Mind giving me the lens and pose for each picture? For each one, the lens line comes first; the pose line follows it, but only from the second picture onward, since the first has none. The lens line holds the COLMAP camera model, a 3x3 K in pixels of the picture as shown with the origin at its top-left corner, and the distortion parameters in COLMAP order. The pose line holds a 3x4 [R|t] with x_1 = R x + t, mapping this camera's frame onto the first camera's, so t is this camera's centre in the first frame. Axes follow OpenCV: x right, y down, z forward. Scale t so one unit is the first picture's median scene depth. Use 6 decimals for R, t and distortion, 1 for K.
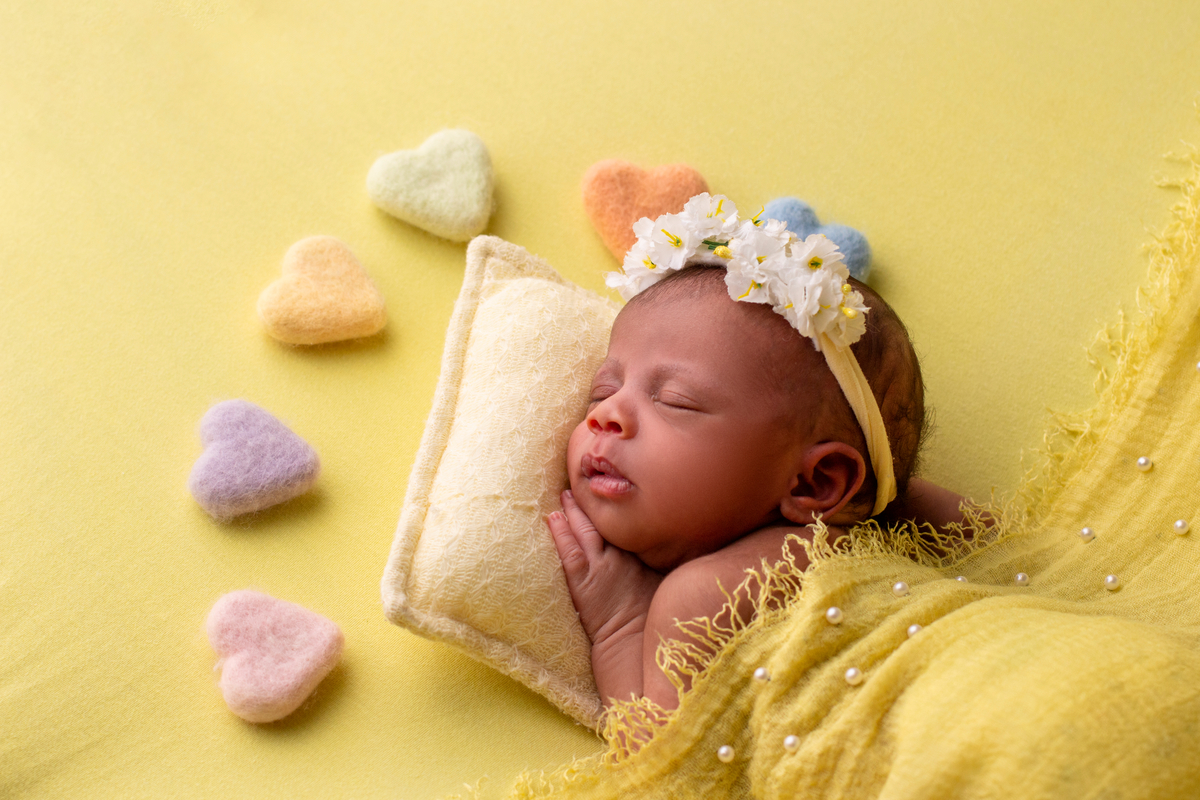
lens RADIAL K [[2880.1, 0, 600.0], [0, 2880.1, 400.0], [0, 0, 1]] dist [-0.120512, -0.176324]
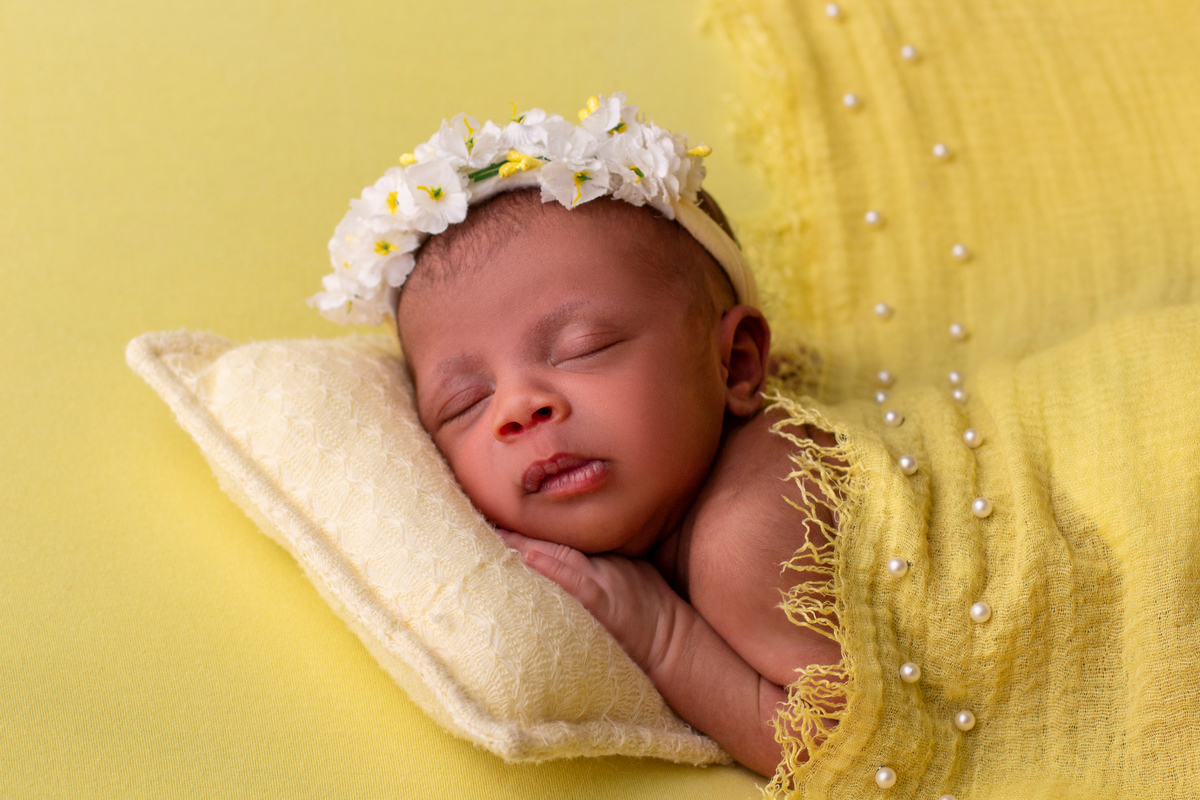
lens RADIAL K [[2880.1, 0, 600.0], [0, 2880.1, 400.0], [0, 0, 1]] dist [-0.120512, -0.176324]
pose [[0.704692, -0.461646, 0.538788, -0.406730], [0.486526, 0.867133, 0.106643, -0.070604], [-0.516432, 0.186984, 0.835664, 0.342699]]
